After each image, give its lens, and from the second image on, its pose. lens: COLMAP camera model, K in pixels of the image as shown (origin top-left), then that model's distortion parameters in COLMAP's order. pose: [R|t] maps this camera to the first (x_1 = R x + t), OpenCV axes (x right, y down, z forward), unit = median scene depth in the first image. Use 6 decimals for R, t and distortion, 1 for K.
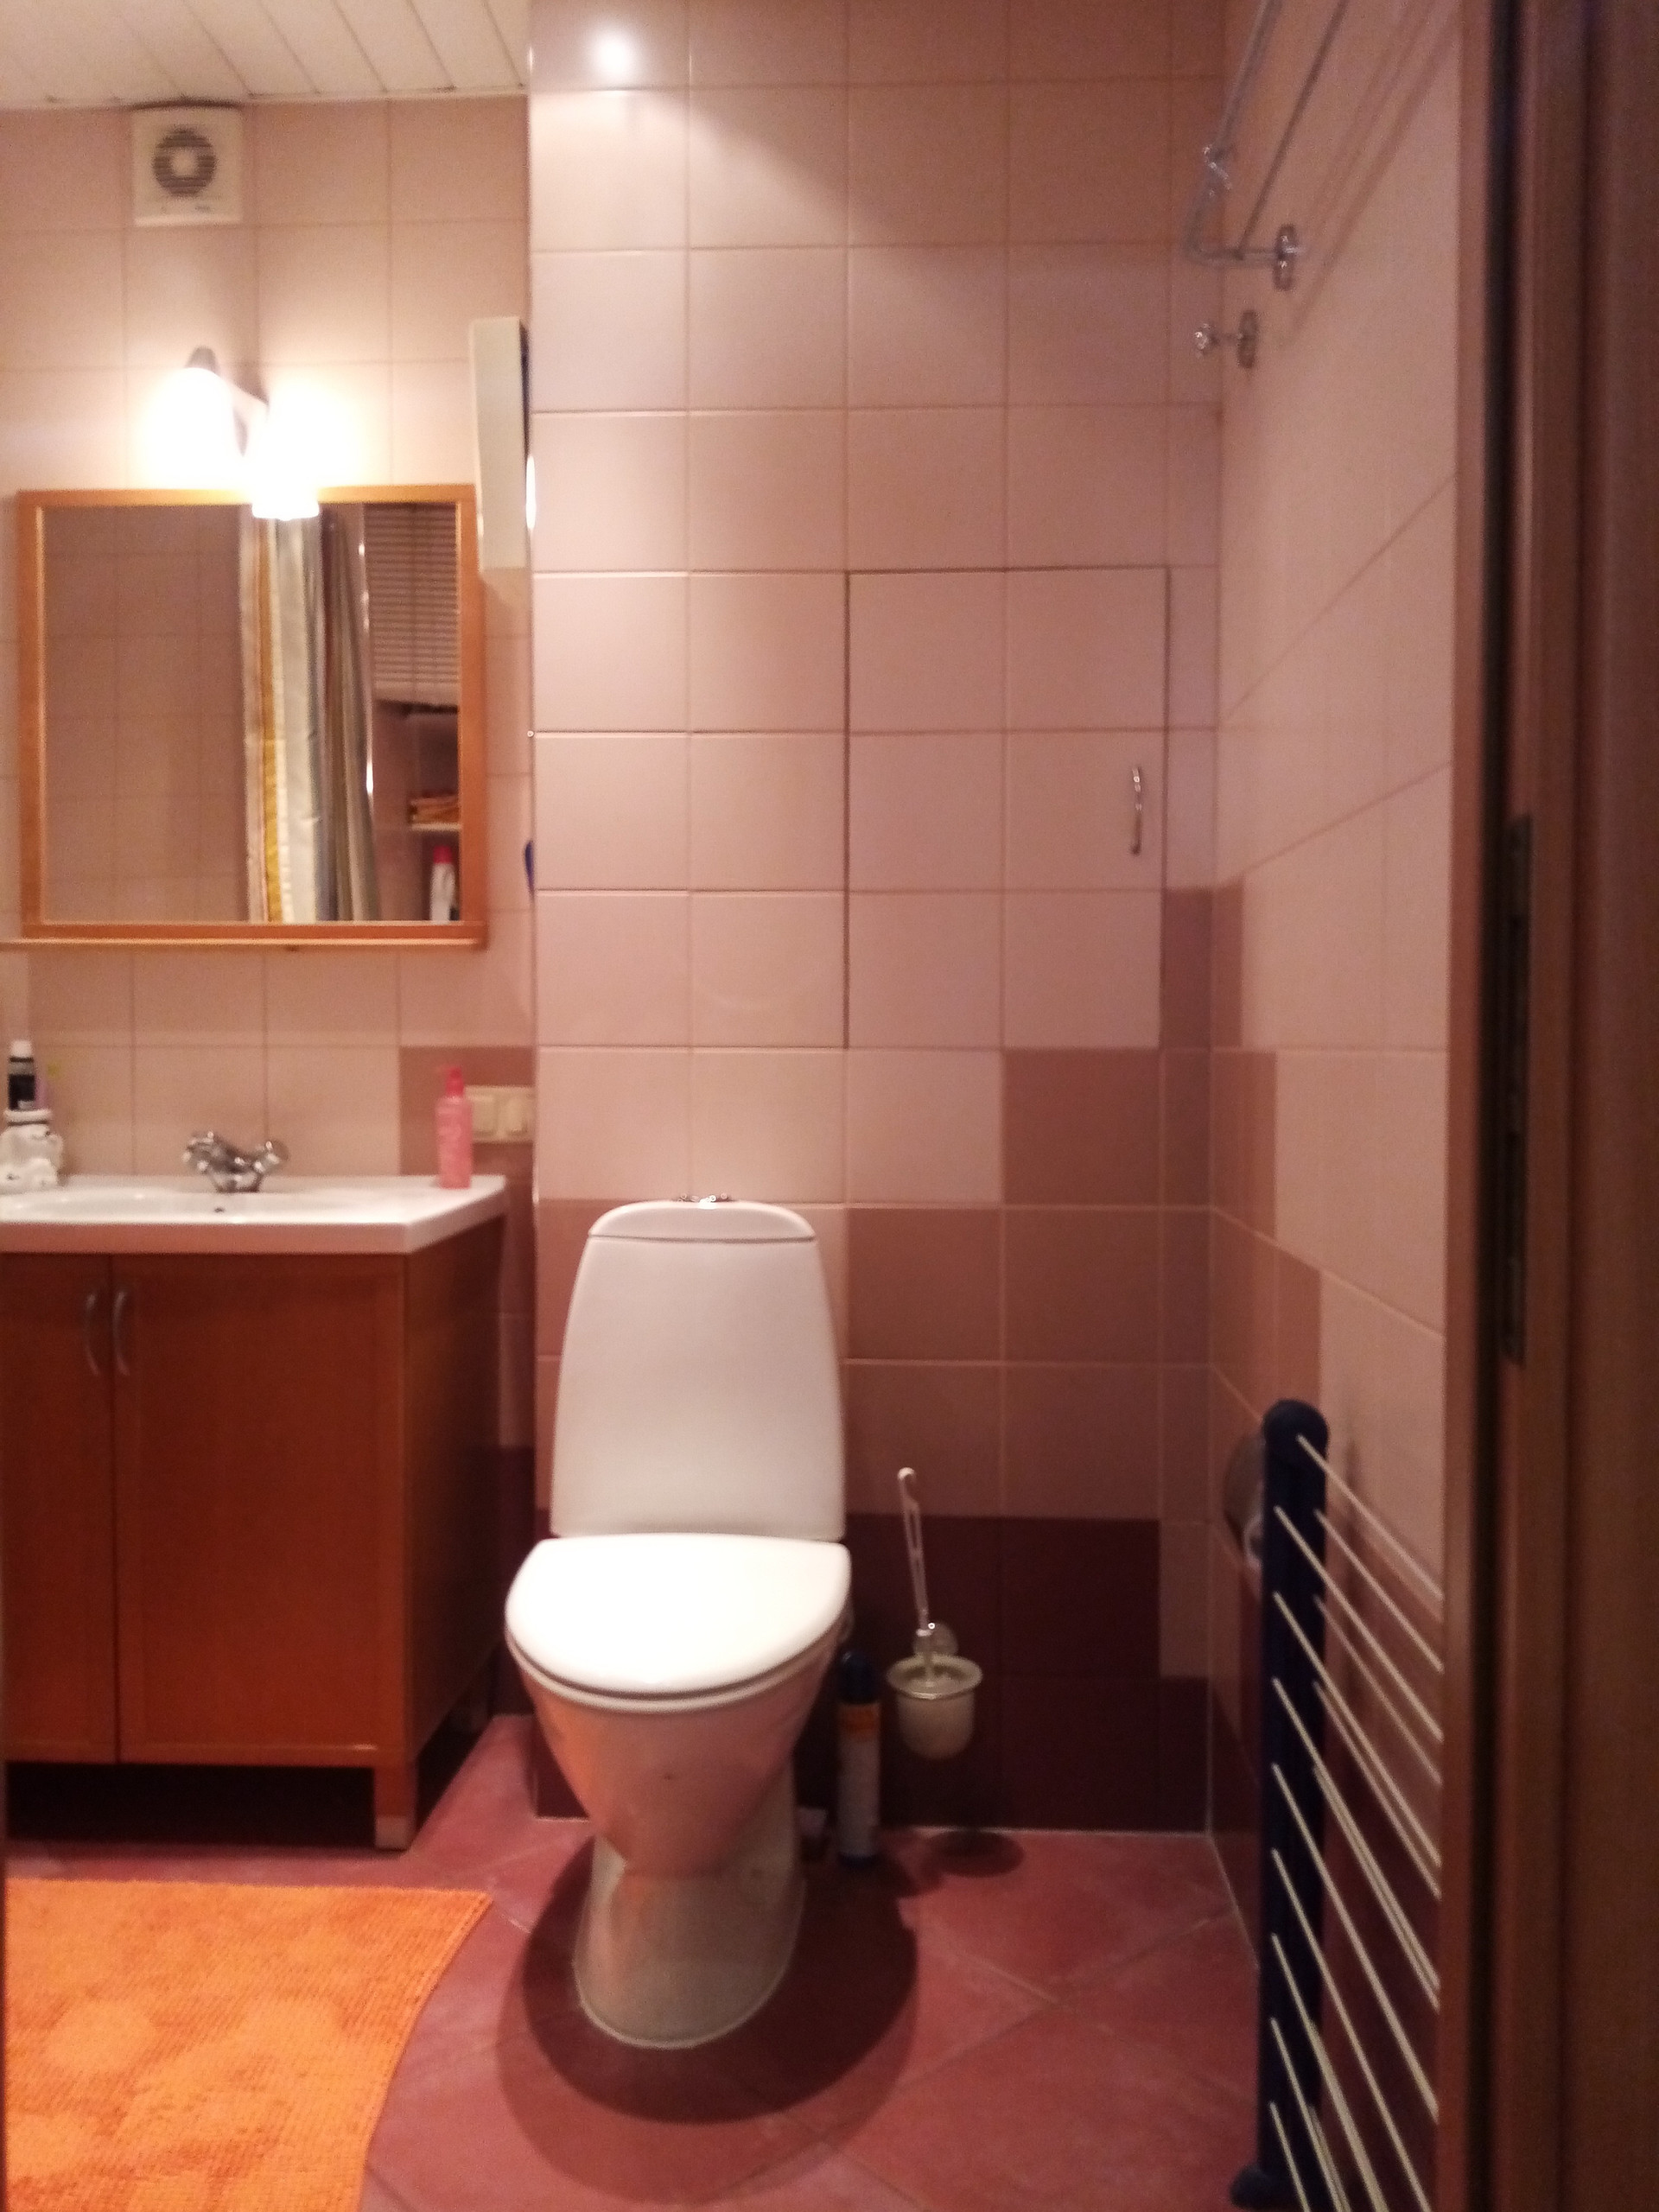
lens RADIAL K [[1767.2, 0, 832.1], [0, 1767.2, 1102.3], [0, 0, 1]] dist [0.040375, -0.067975]
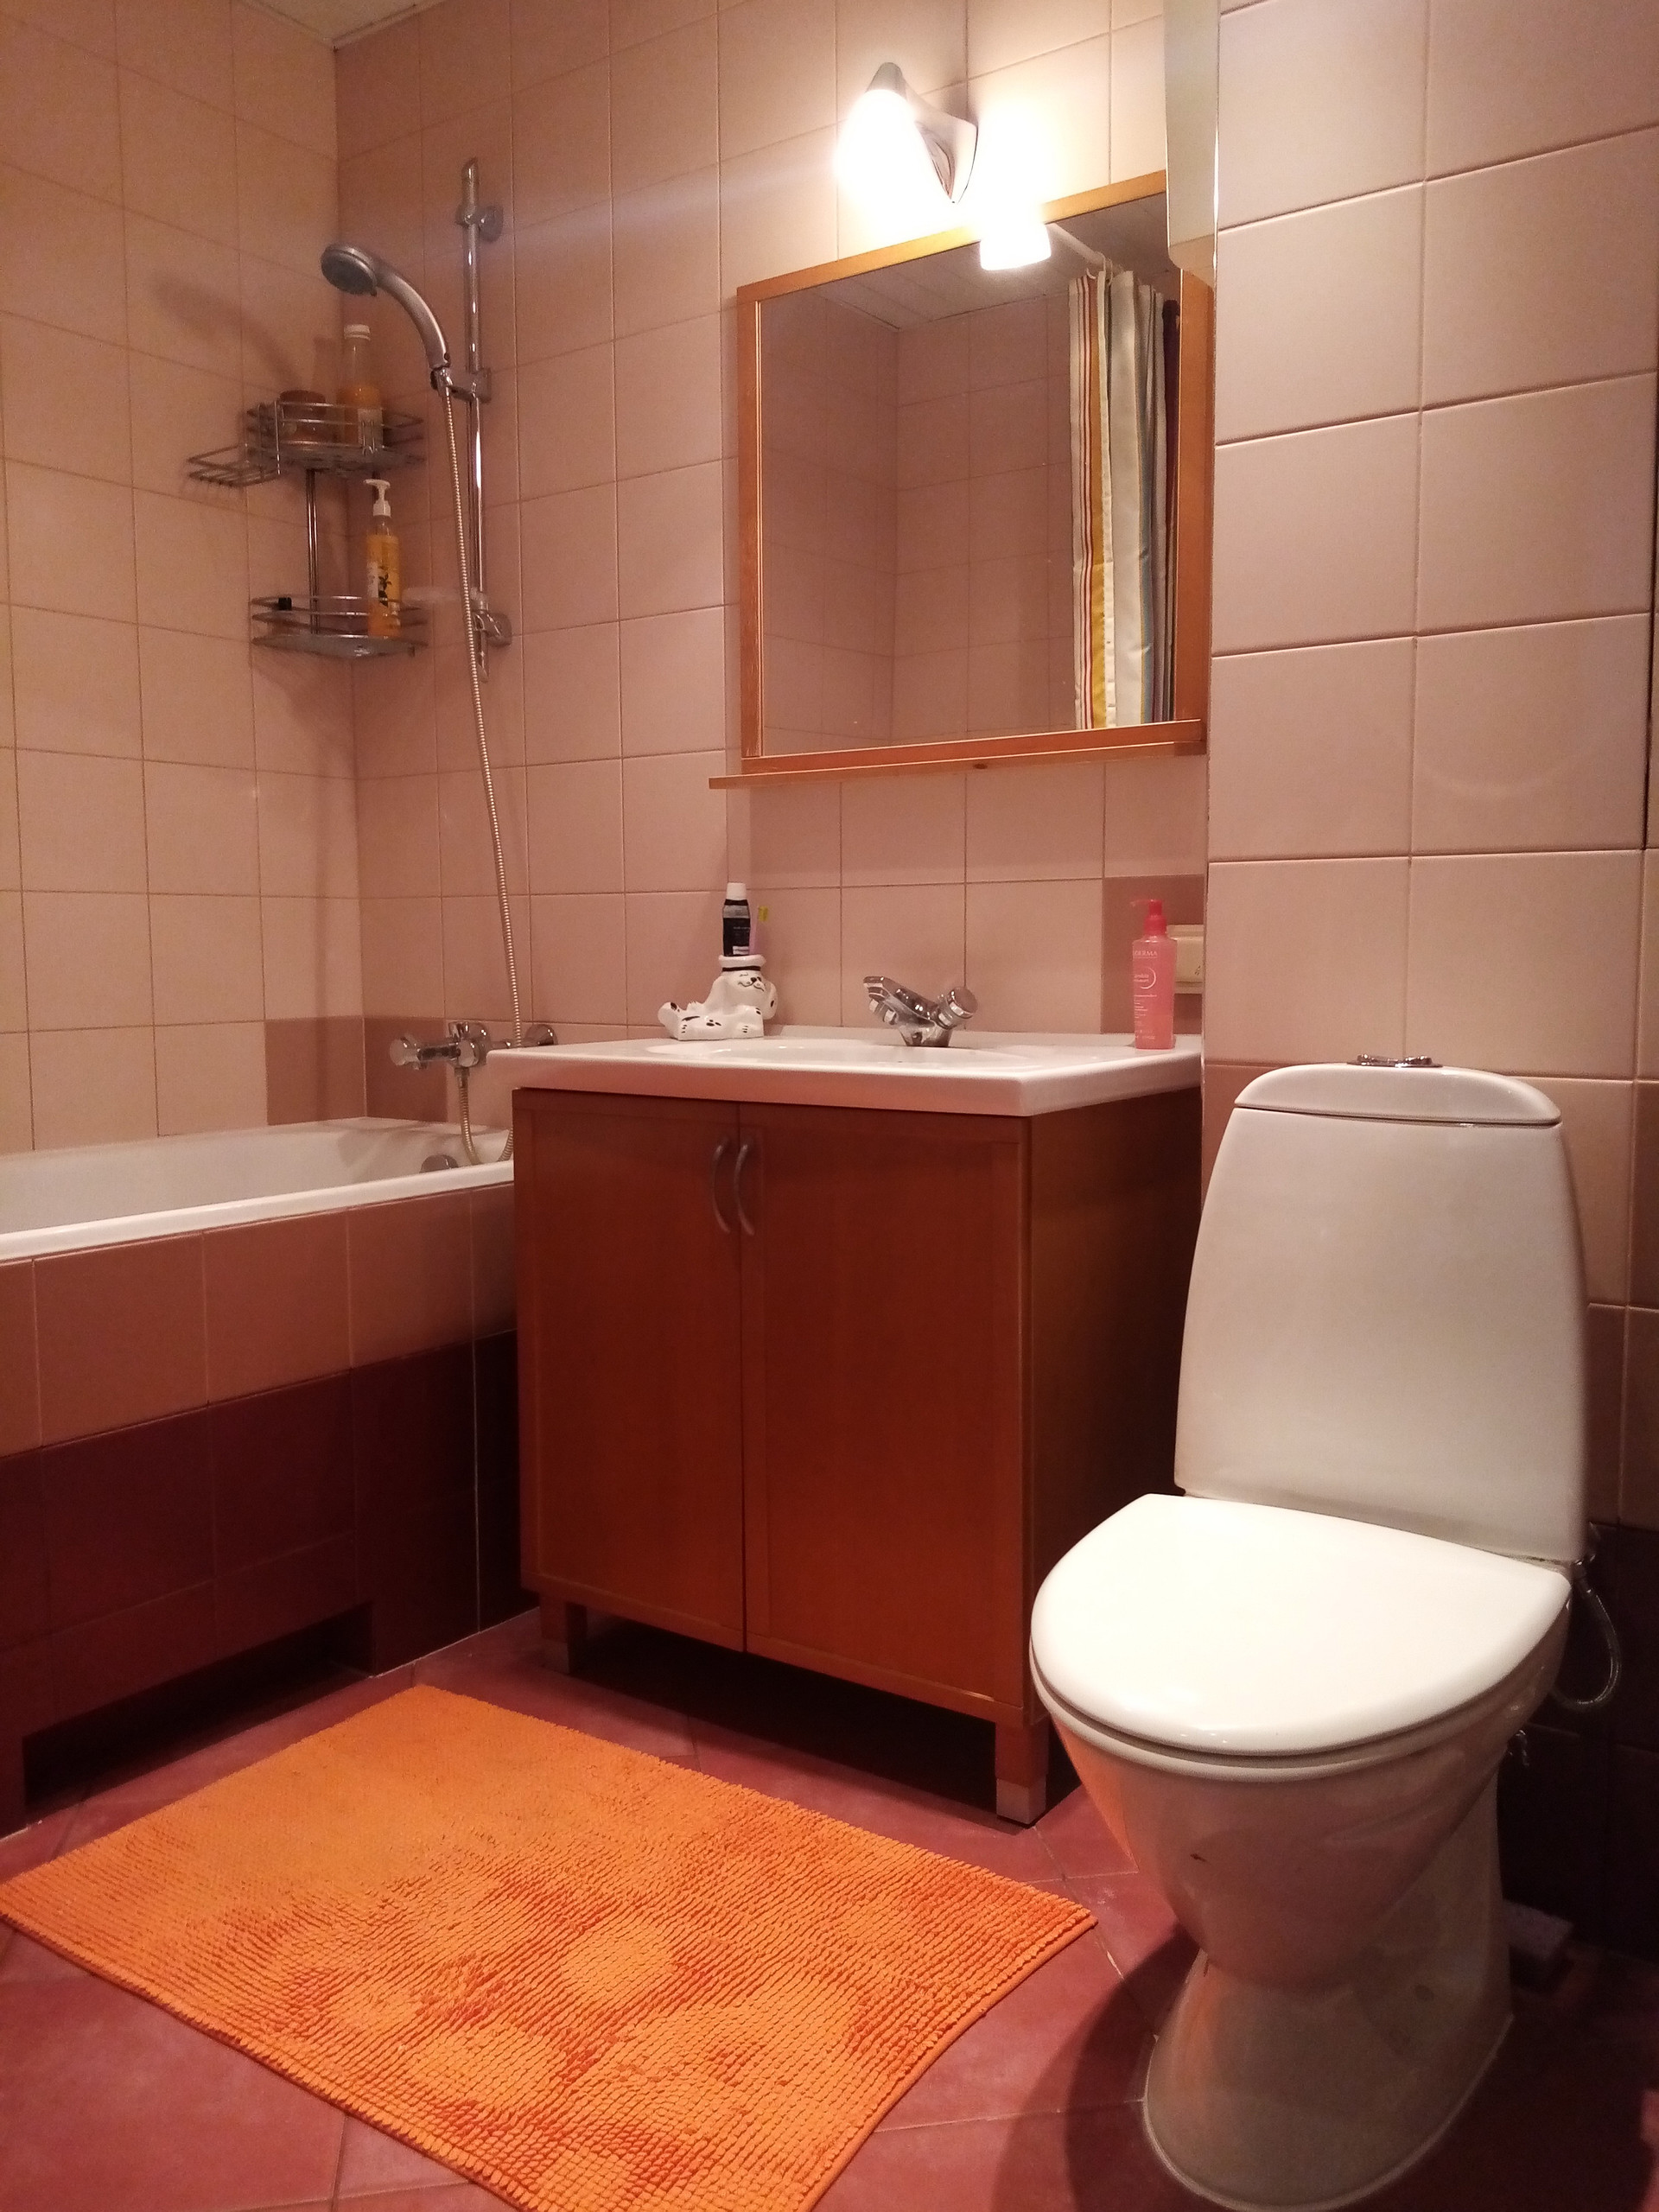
lens RADIAL K [[1767.2, 0, 820.6], [0, 1767.2, 1106.1], [0, 0, 1]] dist [0.040375, -0.067975]
pose [[0.840737, 0.043119, -0.539723, 0.117728], [-0.010168, 0.997905, 0.063885, 0.028441], [0.541348, -0.048223, 0.839415, 0.261467]]
